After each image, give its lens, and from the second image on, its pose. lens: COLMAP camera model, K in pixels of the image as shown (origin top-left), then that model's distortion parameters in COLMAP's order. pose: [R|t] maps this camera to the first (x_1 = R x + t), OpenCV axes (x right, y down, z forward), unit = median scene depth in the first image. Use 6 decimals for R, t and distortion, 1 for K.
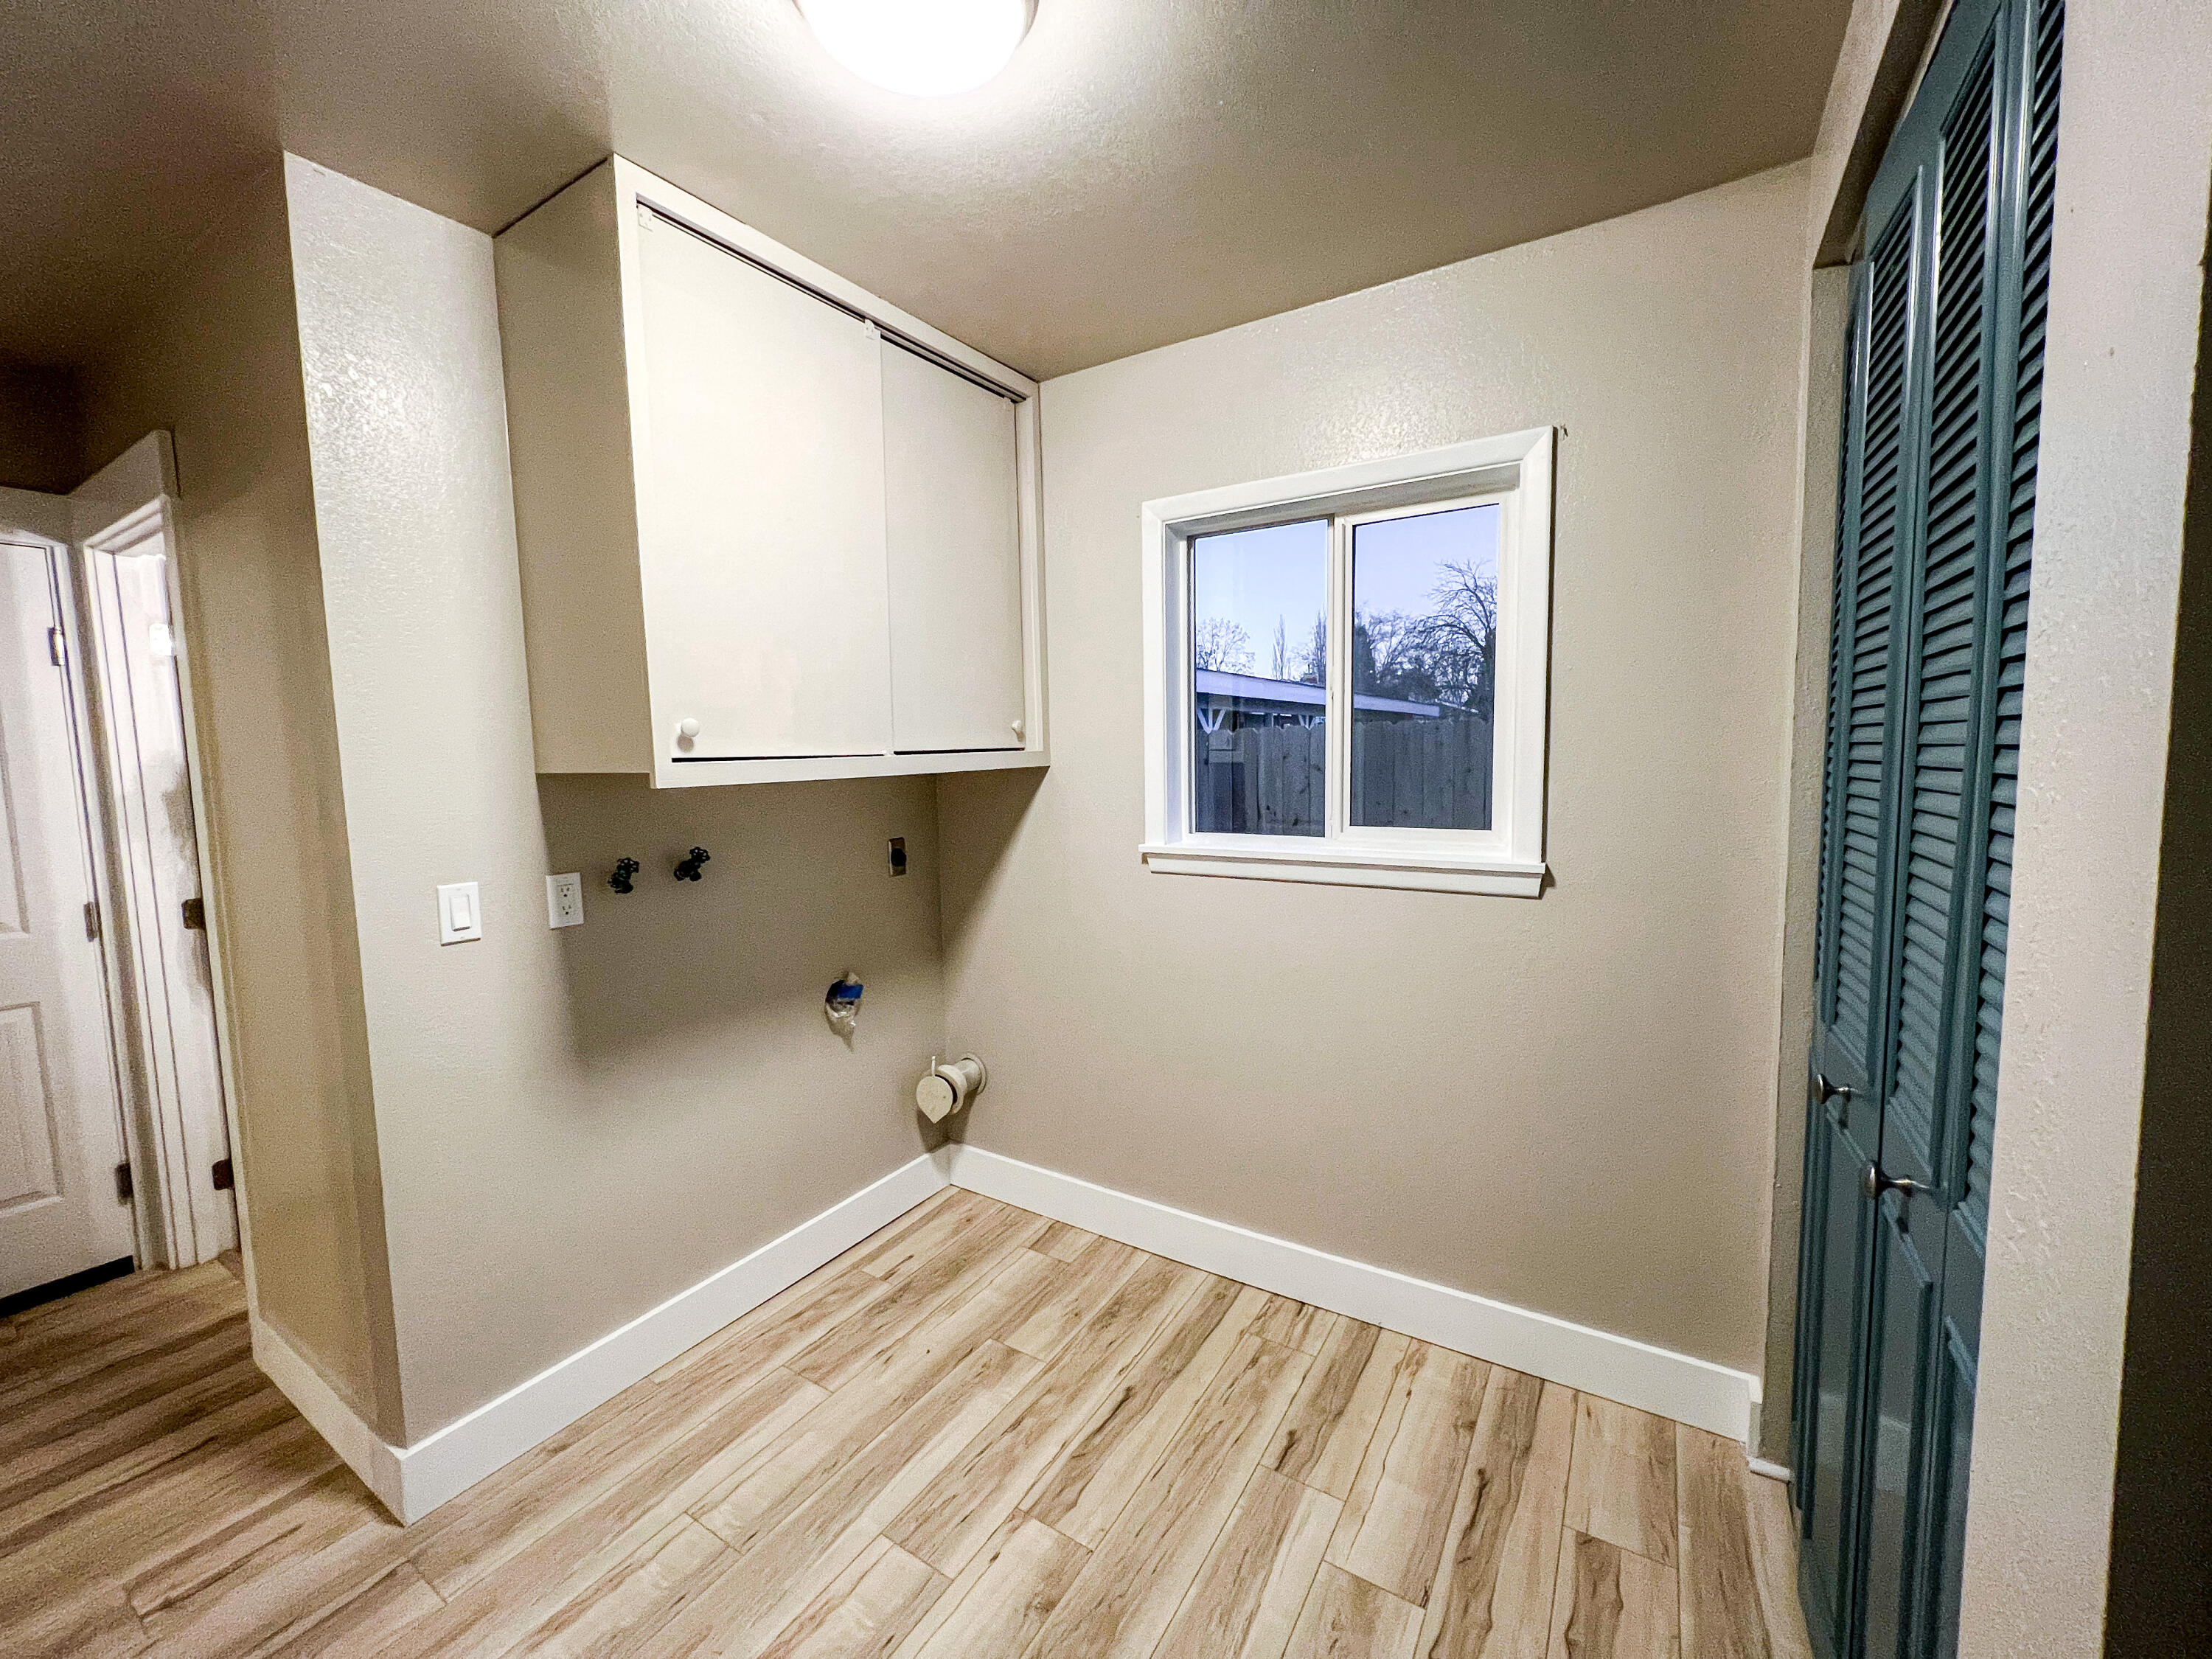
lens RADIAL K [[888.0, 0, 1106.0], [0, 888.0, 829.5], [0, 0, 1]] dist [0.001937, 0.000580]
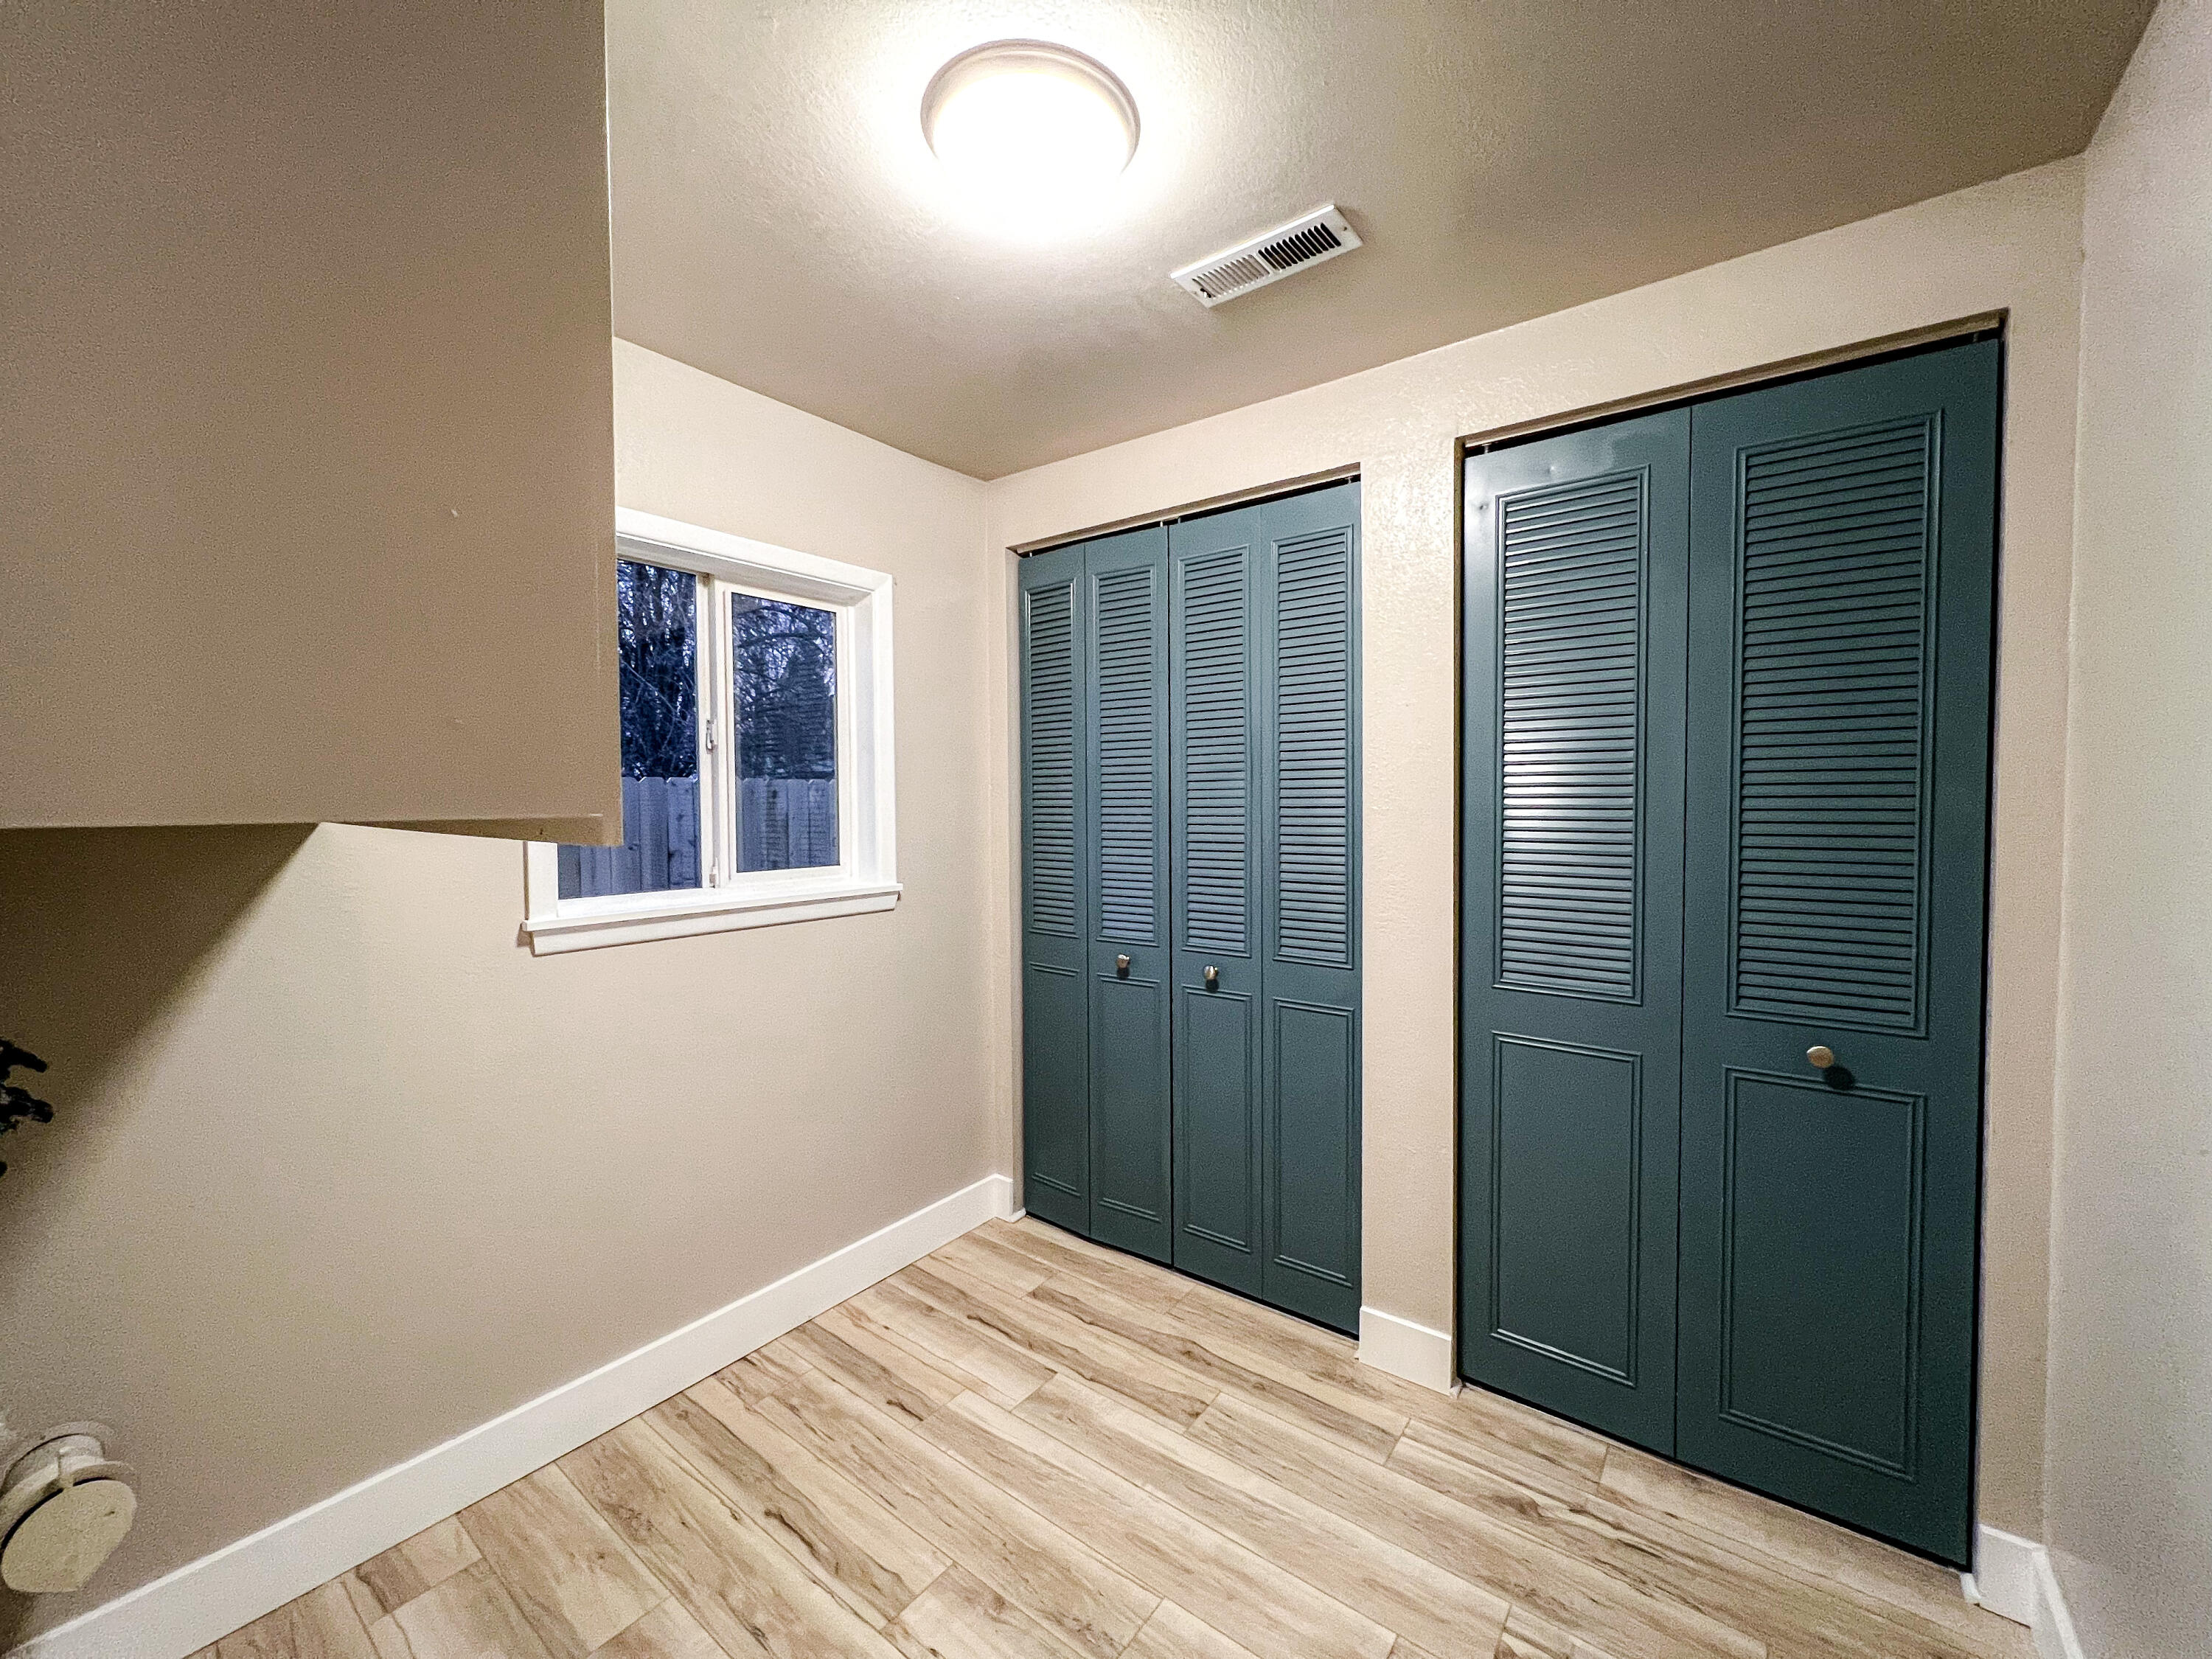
lens RADIAL K [[888.0, 0, 1106.0], [0, 888.0, 829.5], [0, 0, 1]] dist [0.001937, 0.000580]
pose [[0.081838, -0.017644, 0.996489, -0.853311], [0.086148, 0.996226, 0.010564, -0.033153], [-0.992915, 0.084981, 0.083049, 0.553566]]
